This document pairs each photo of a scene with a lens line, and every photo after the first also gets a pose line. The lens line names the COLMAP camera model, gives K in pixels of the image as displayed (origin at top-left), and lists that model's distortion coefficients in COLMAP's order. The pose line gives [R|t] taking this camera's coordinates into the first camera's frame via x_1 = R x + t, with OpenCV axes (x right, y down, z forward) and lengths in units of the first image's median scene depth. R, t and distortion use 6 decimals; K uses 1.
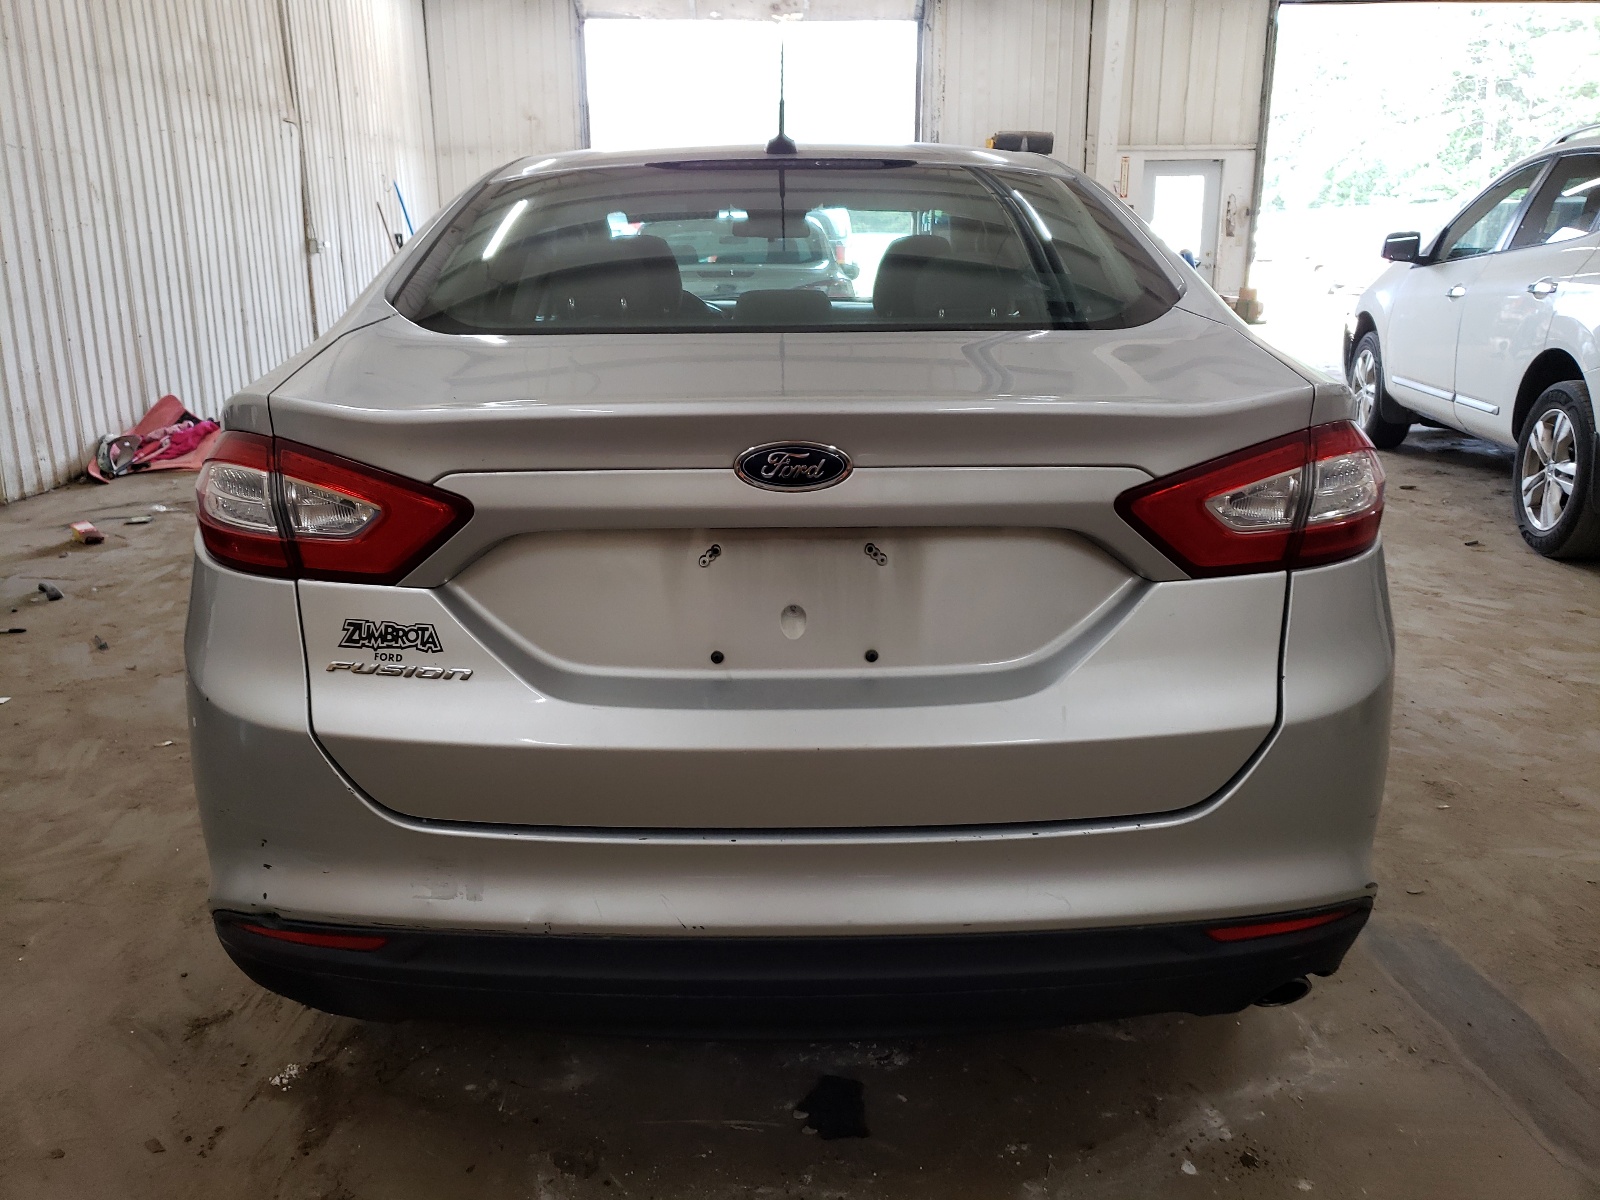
lens RADIAL K [[1286.6, 0, 792.7], [0, 1286.6, 585.7], [0, 0, 1]] dist [0.004267, 0.020357]
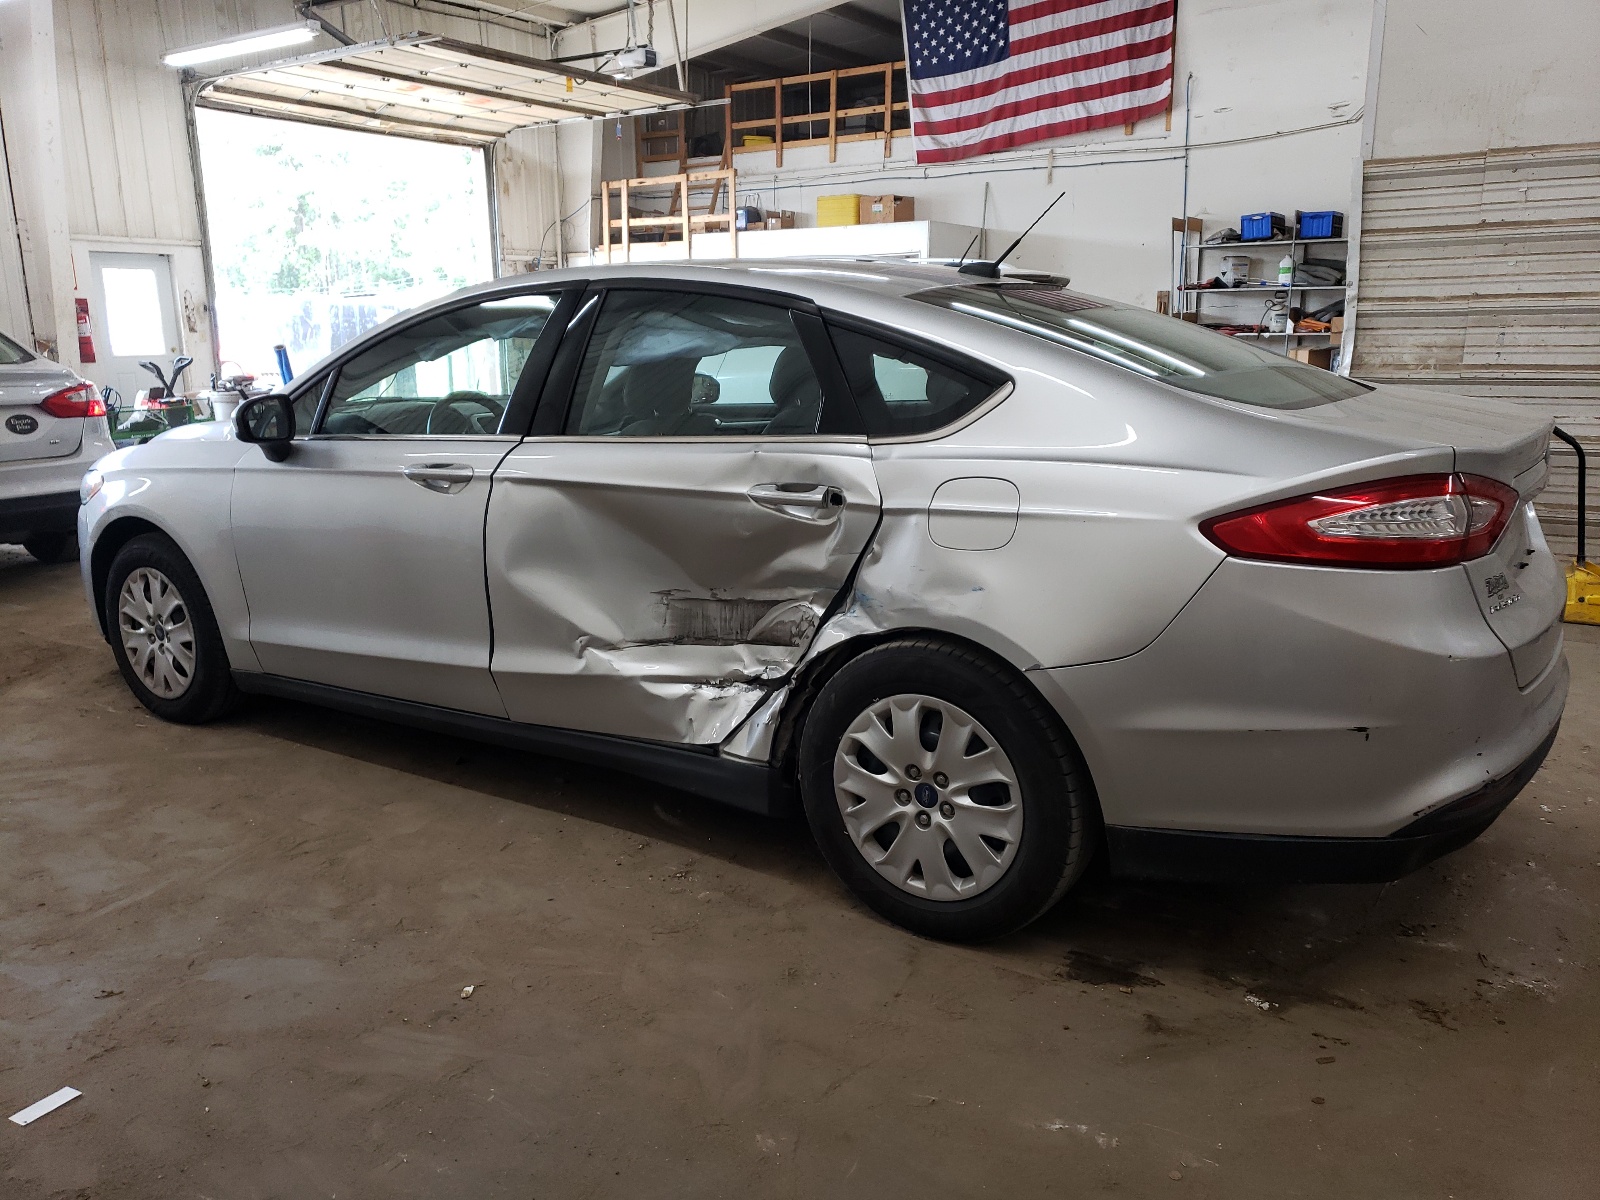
lens RADIAL K [[1286.6, 0, 801.2], [0, 1286.6, 602.9], [0, 0, 1]] dist [0.004267, 0.020357]
pose [[0.535581, -0.176161, 0.825906, -0.267924], [0.220756, 0.973199, 0.064423, -0.030538], [-0.815120, 0.147820, 0.560115, 0.099622]]
